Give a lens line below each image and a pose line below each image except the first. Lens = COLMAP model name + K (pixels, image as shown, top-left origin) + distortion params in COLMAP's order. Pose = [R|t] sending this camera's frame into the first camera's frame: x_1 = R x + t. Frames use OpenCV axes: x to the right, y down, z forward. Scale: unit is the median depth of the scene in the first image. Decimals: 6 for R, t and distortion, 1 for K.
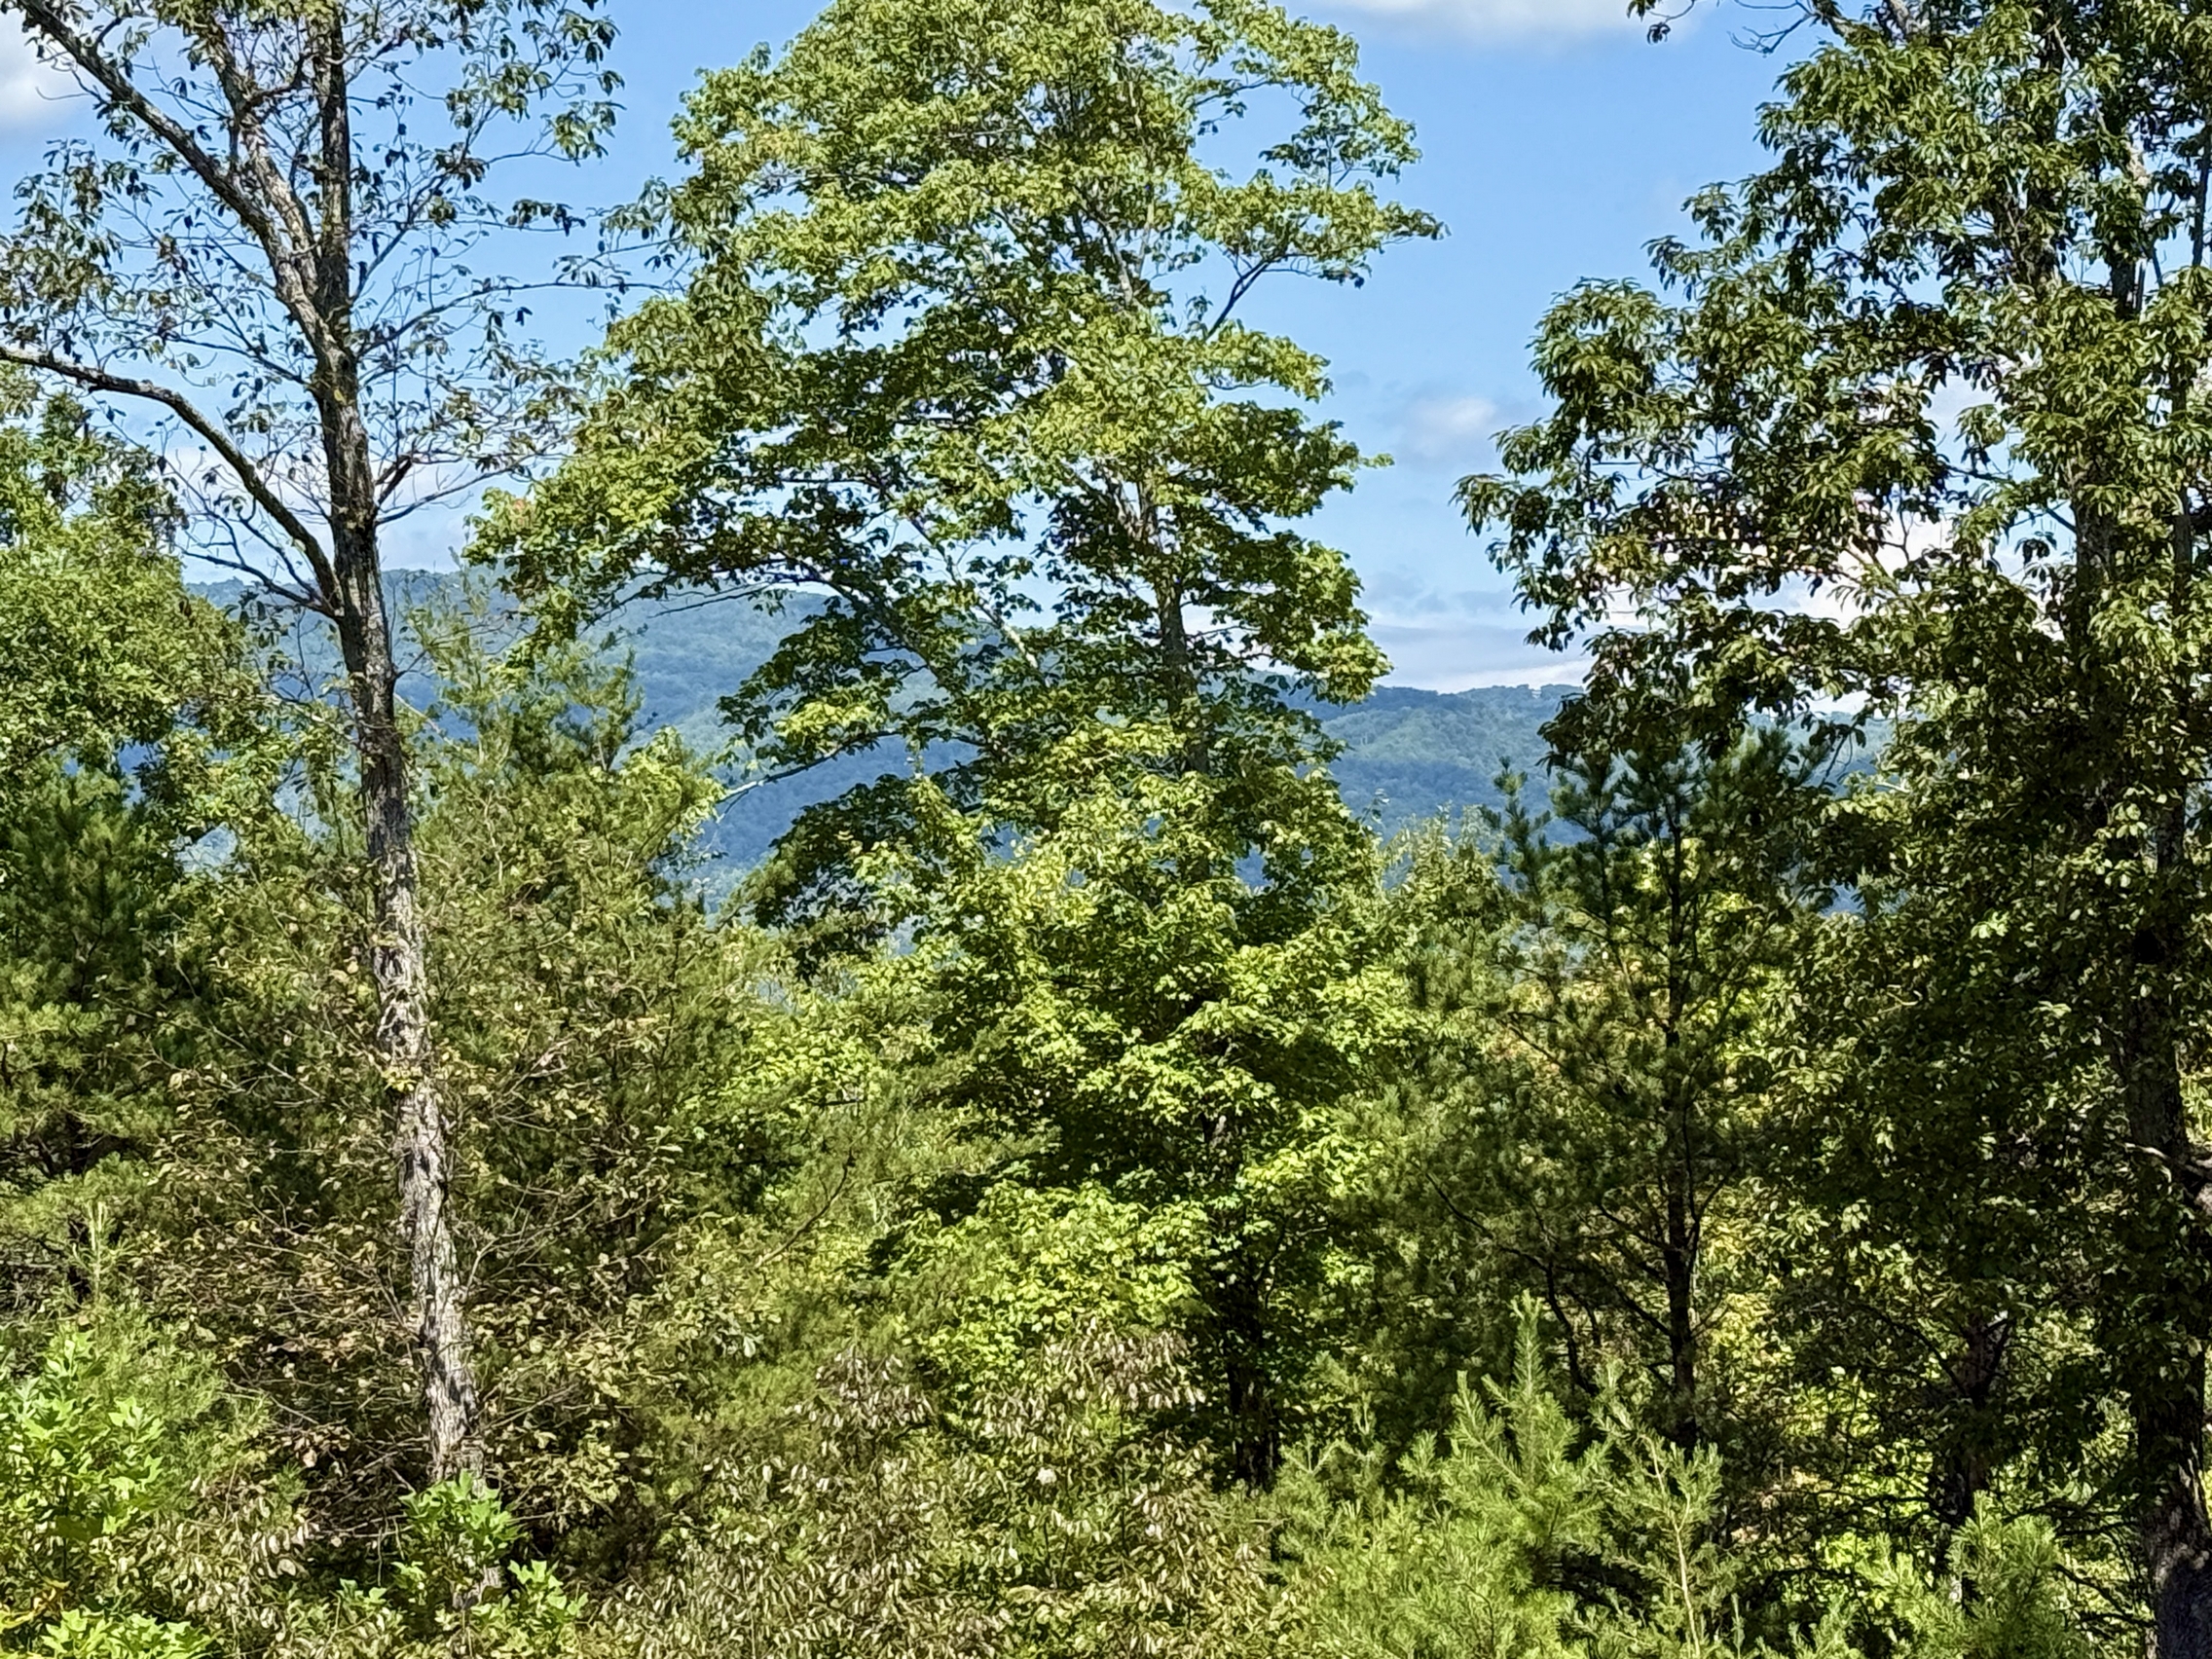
lens RADIAL K [[5341.5, 0, 1114.3], [0, 5341.5, 815.9], [0, 0, 1]] dist [0.199395, 0.000000]
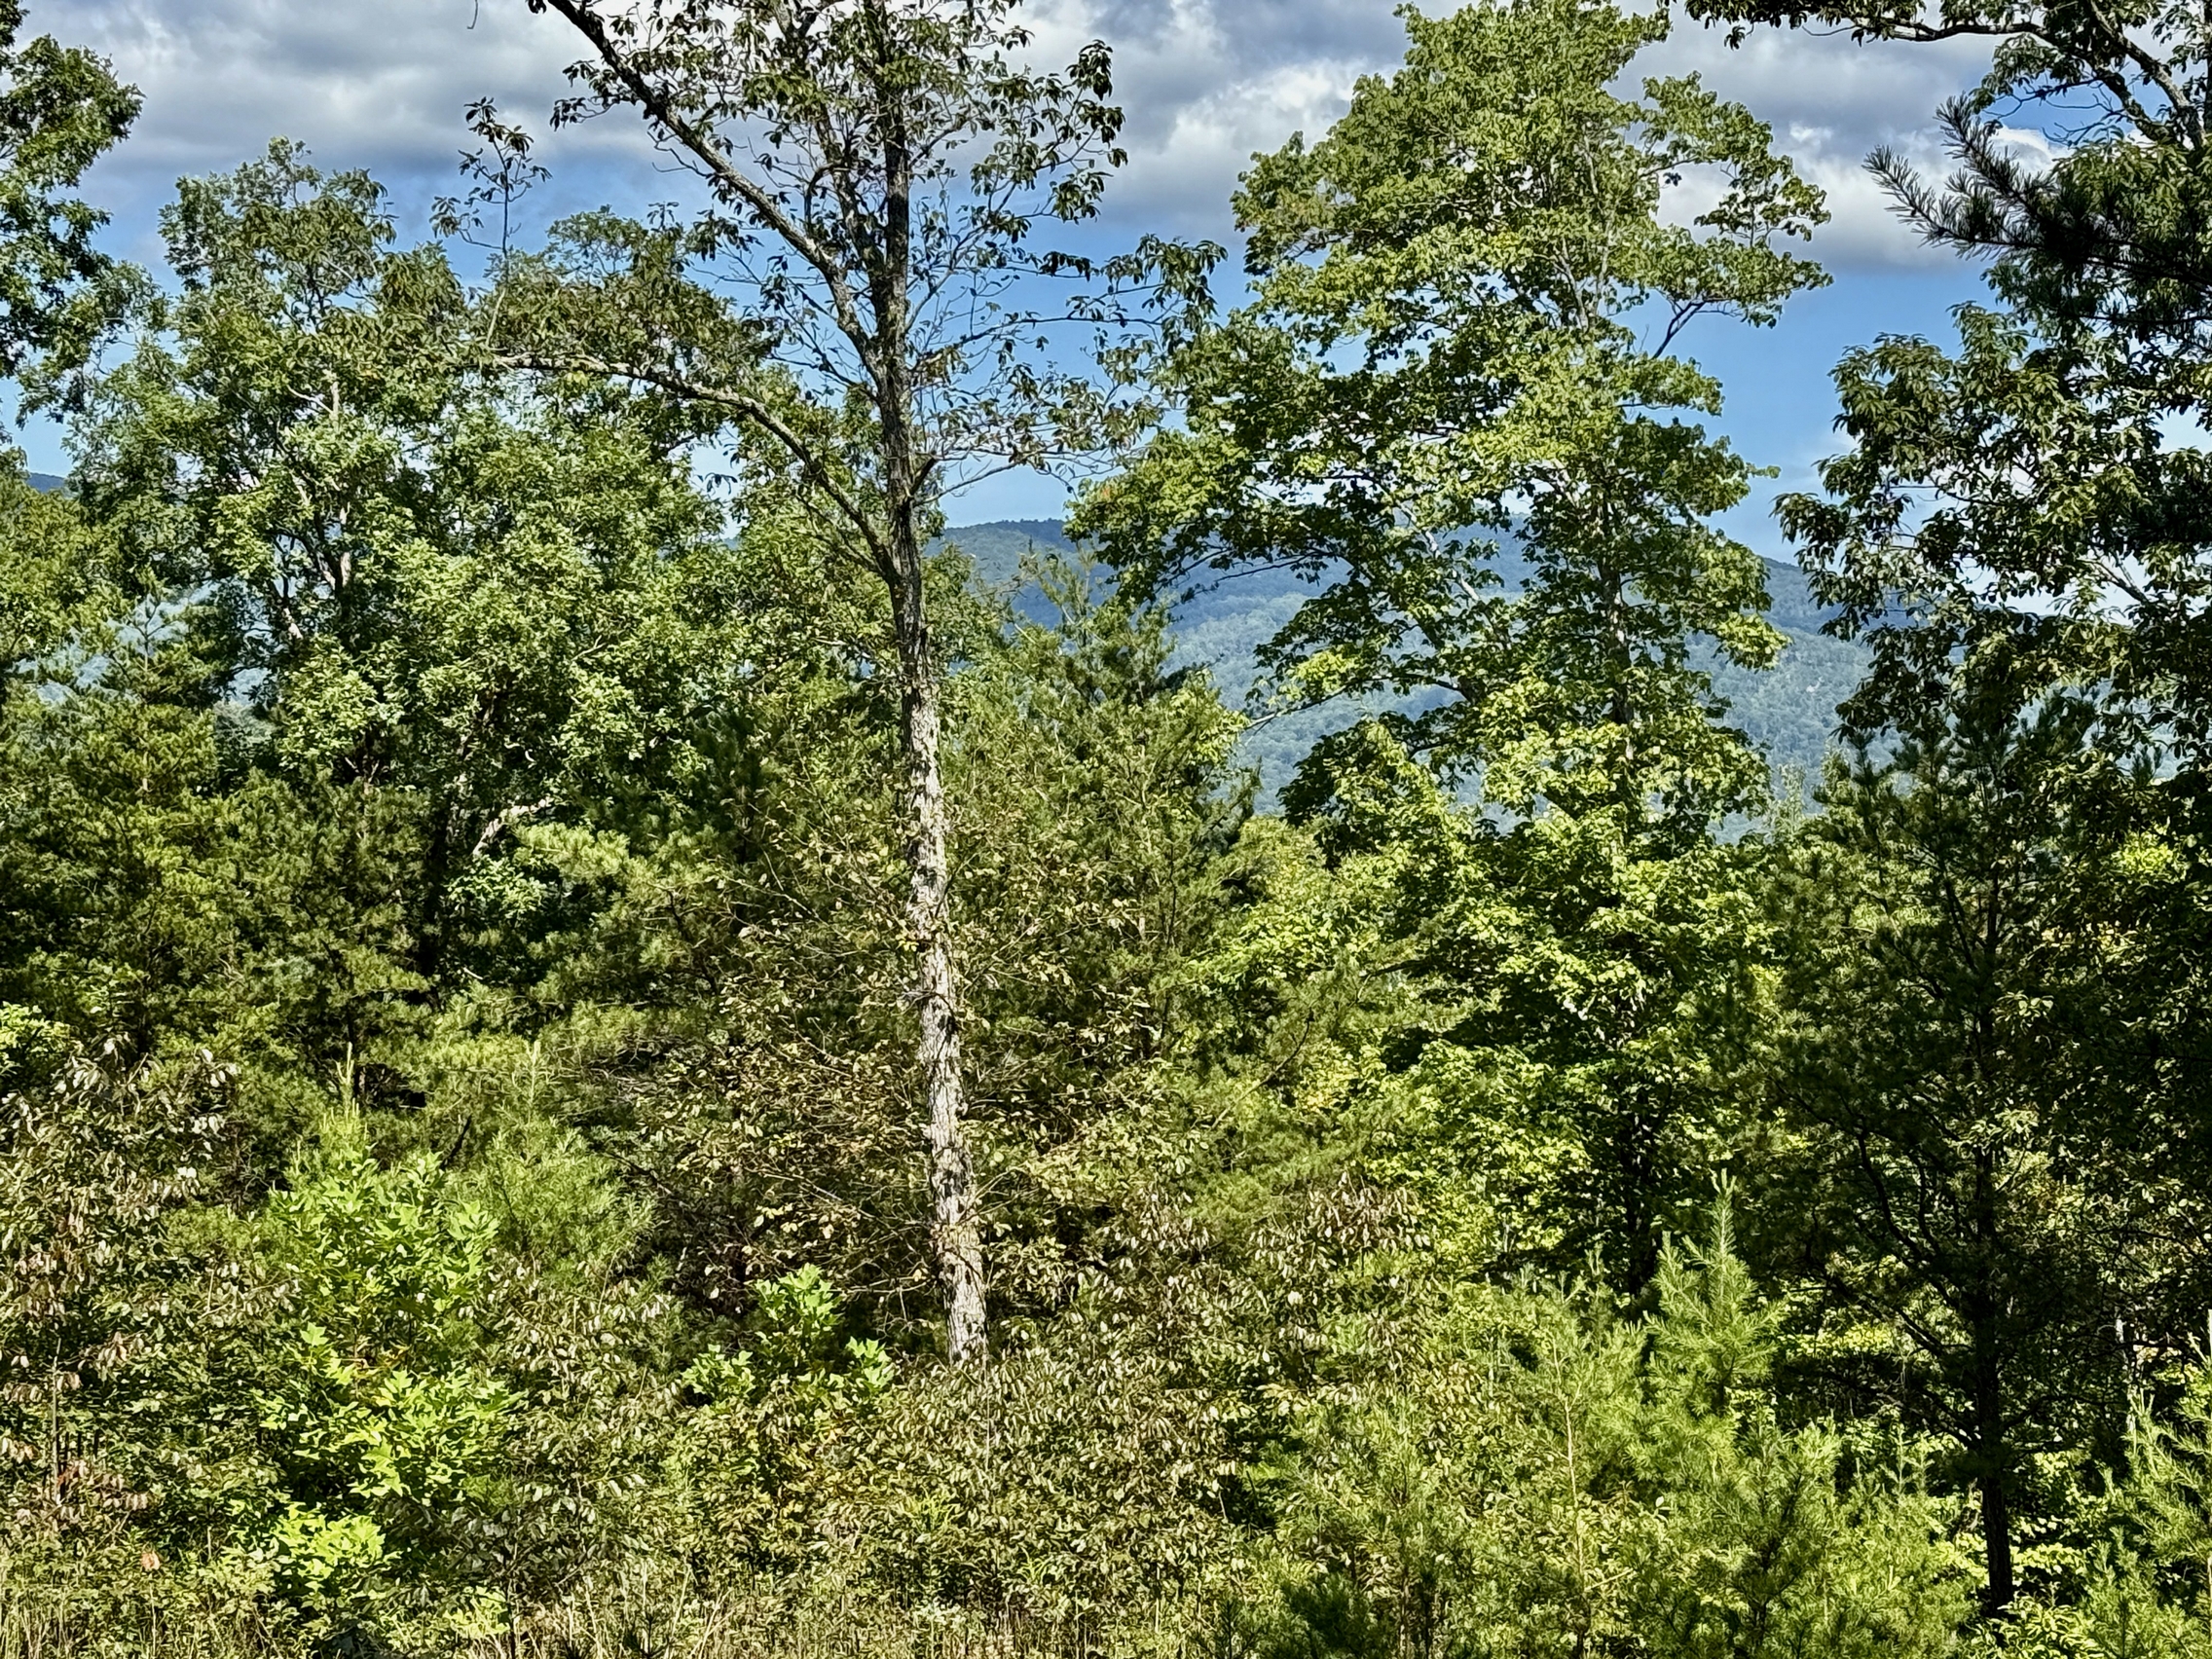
lens RADIAL K [[4116.1, 0, 1114.5], [0, 4116.1, 879.6], [0, 0, 1]] dist [0.180925, 0.000000]
pose [[0.982805, 0.048995, -0.178027, 0.086183], [-0.041292, 0.998054, 0.046722, -0.013262], [0.179970, -0.038568, 0.982916, 0.039468]]
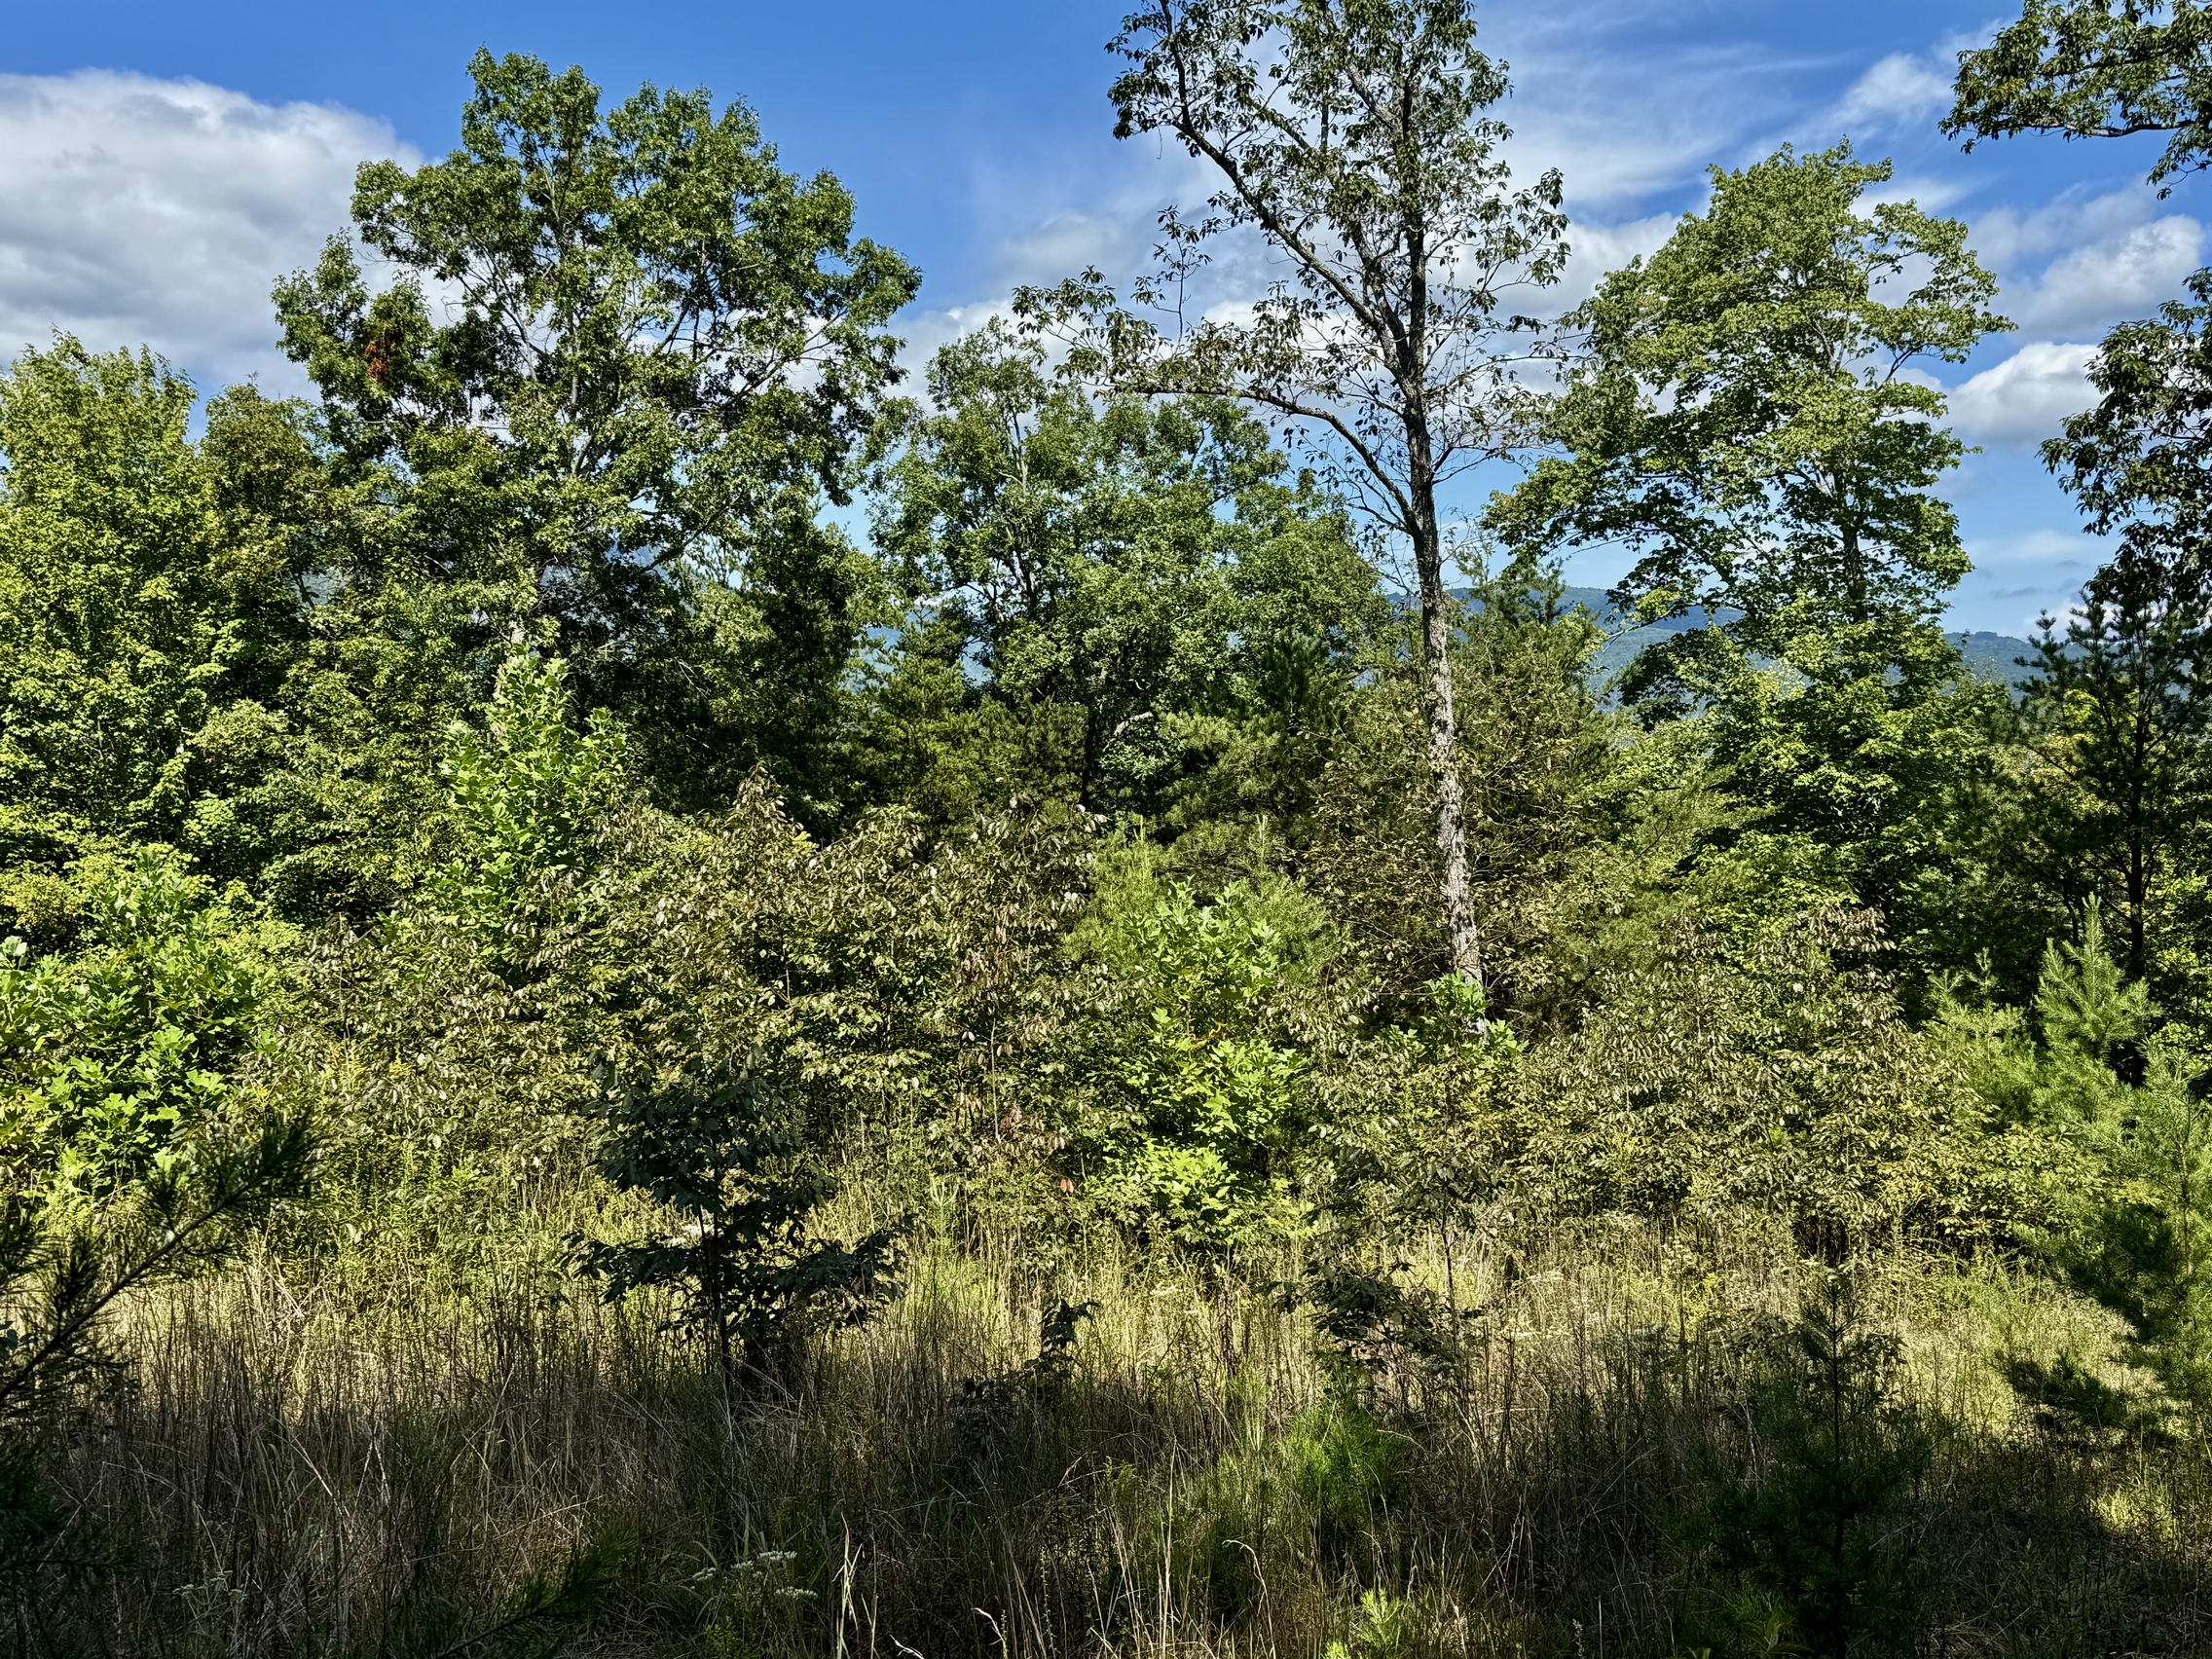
lens RADIAL K [[2146.4, 0, 1120.6], [0, 2146.4, 858.9], [0, 0, 1]] dist [0.072212, 0.000000]
pose [[0.958269, 0.029211, -0.284372, -0.018894], [-0.007333, 0.996950, 0.077695, 0.021459], [0.285774, -0.072367, 0.955561, 0.202251]]
